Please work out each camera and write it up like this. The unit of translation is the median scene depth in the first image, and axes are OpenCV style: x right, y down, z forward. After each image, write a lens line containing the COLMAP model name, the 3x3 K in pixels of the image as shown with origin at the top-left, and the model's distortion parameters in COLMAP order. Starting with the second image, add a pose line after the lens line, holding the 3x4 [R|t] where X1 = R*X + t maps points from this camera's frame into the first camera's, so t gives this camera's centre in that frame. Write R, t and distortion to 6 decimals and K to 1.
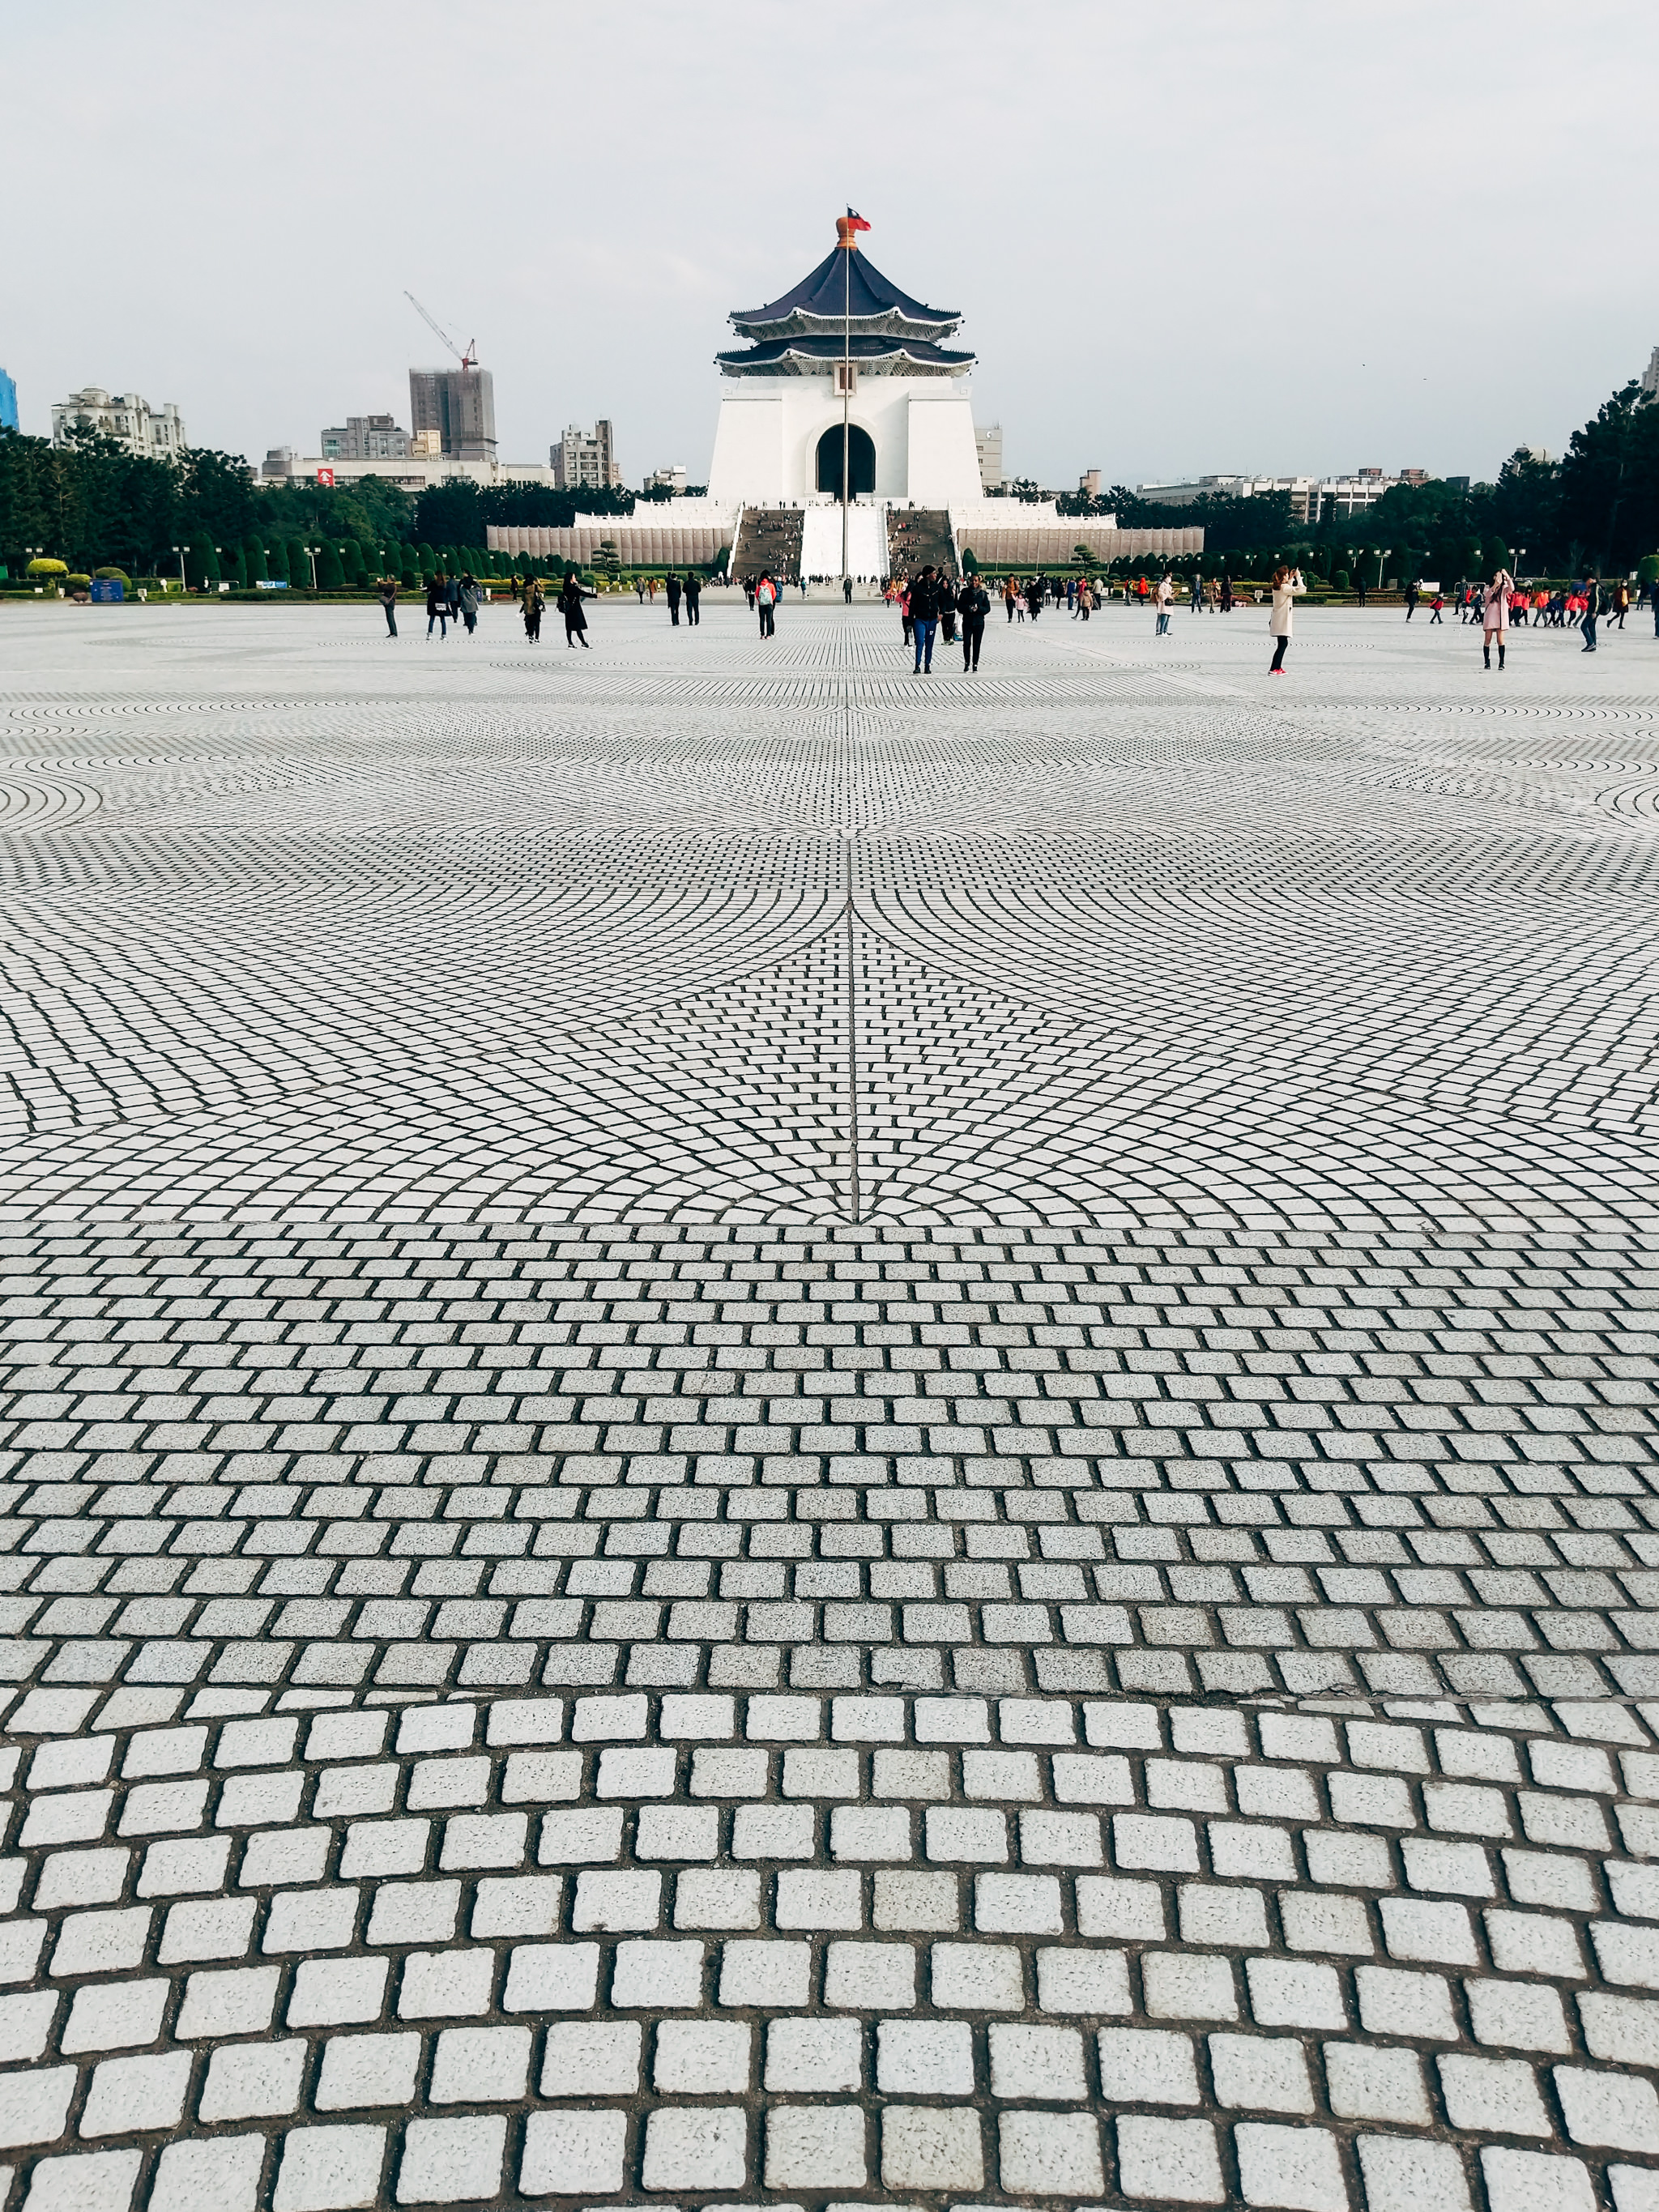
lens RADIAL K [[1763.0, 0, 829.9], [0, 1763.0, 1088.7], [0, 0, 1]] dist [0.054074, -0.117798]
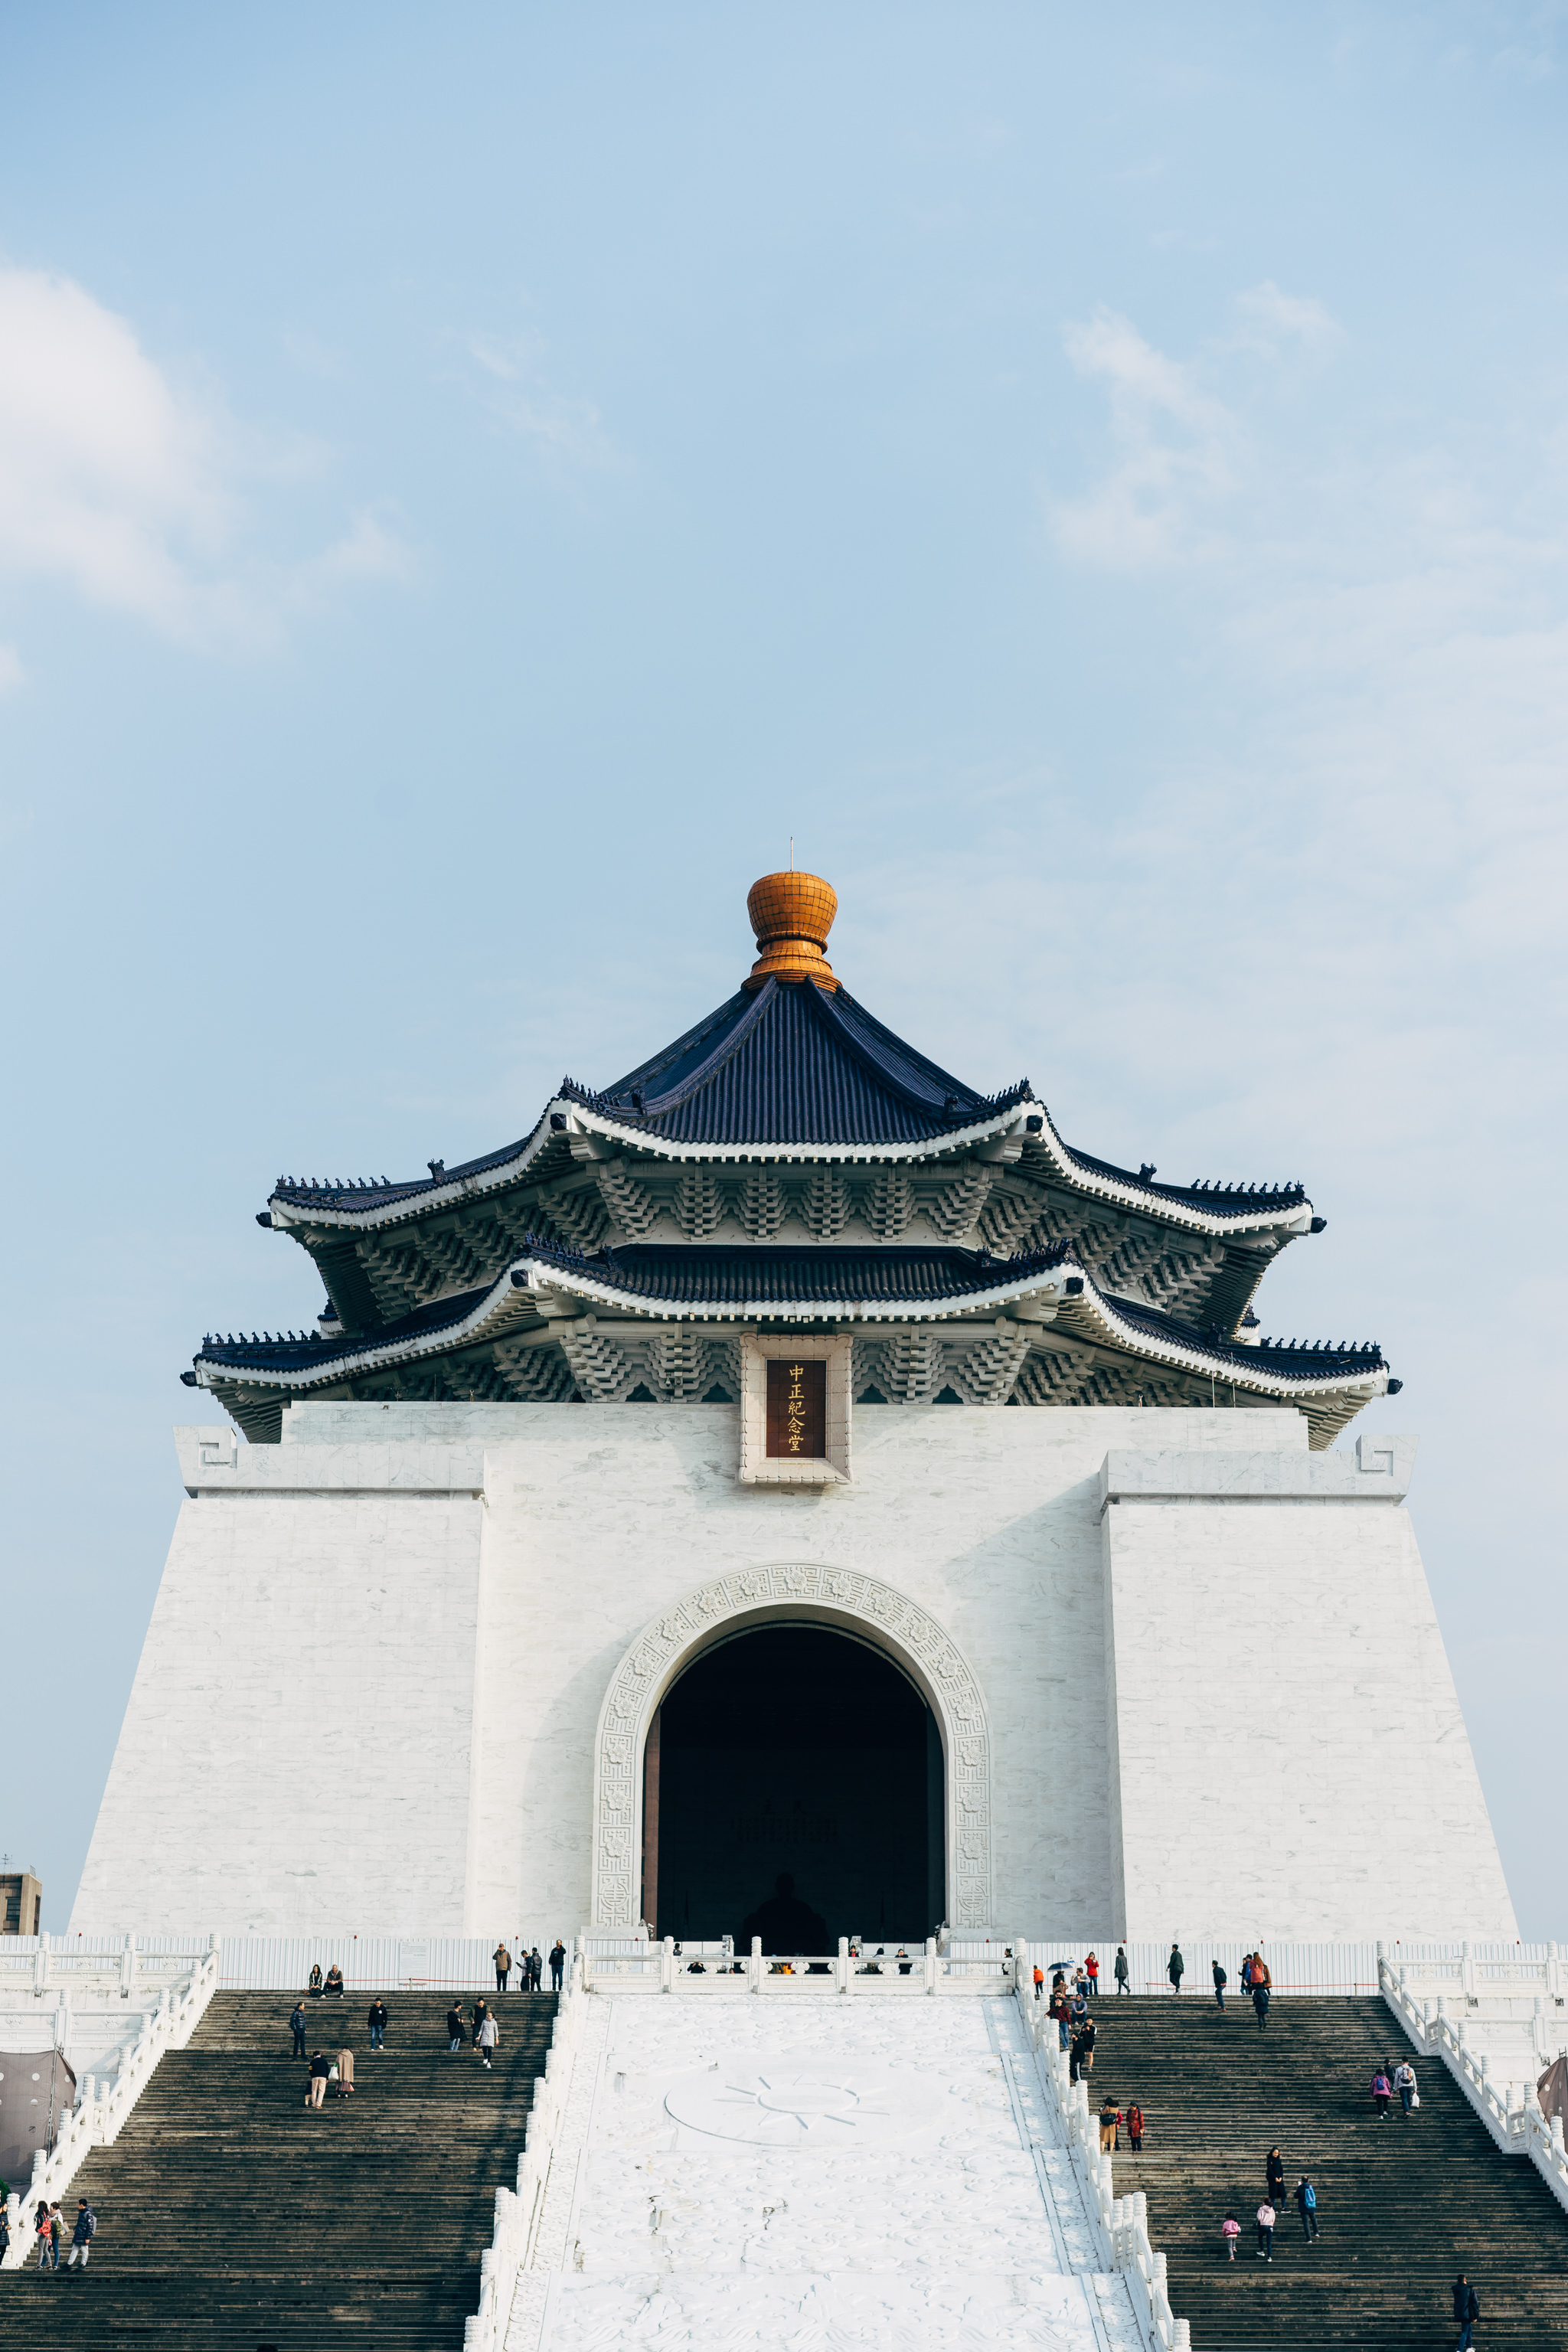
lens RADIAL K [[3572.5, 0, 791.2], [0, 3572.5, 1172.6], [0, 0, 1]] dist [-0.011270, -0.015966]
pose [[0.999798, 0.008202, 0.018365, 0.000468], [0.003673, 0.823271, -0.567637, -0.182787], [-0.019774, 0.567589, 0.823074, 0.628167]]
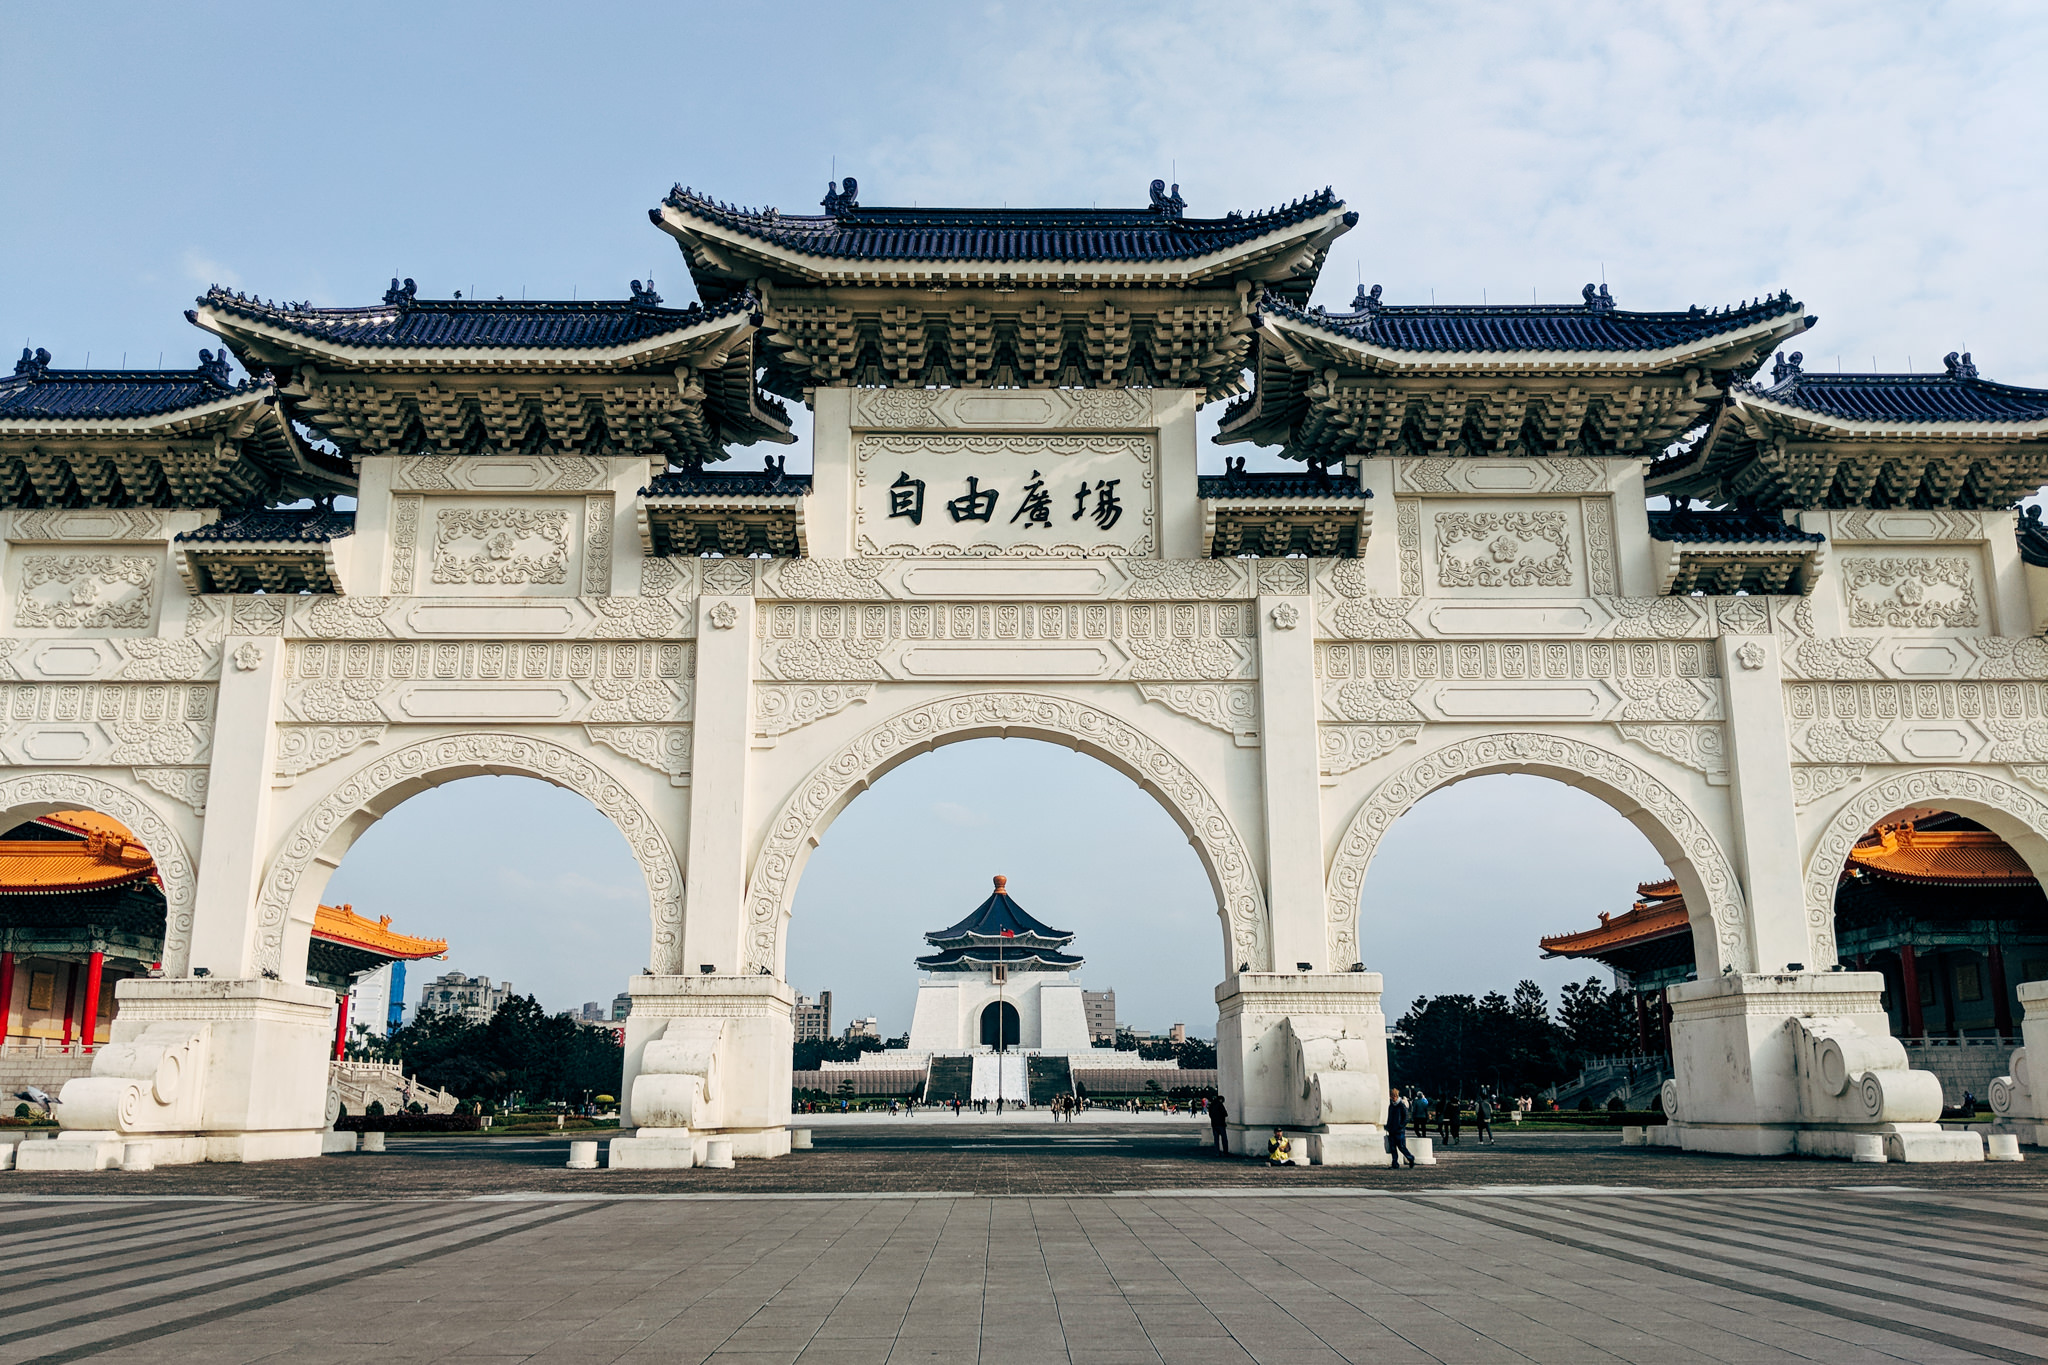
lens RADIAL K [[1550.5, 0, 1024.0], [0, 1550.5, 682.5], [0, 0, 1]] dist [0.048381, -0.003435]
pose [[0.999674, -0.000517, 0.025515, -0.004458], [0.013675, 0.855006, -0.518438, 0.084086], [-0.021548, 0.518618, 0.854735, -0.285556]]
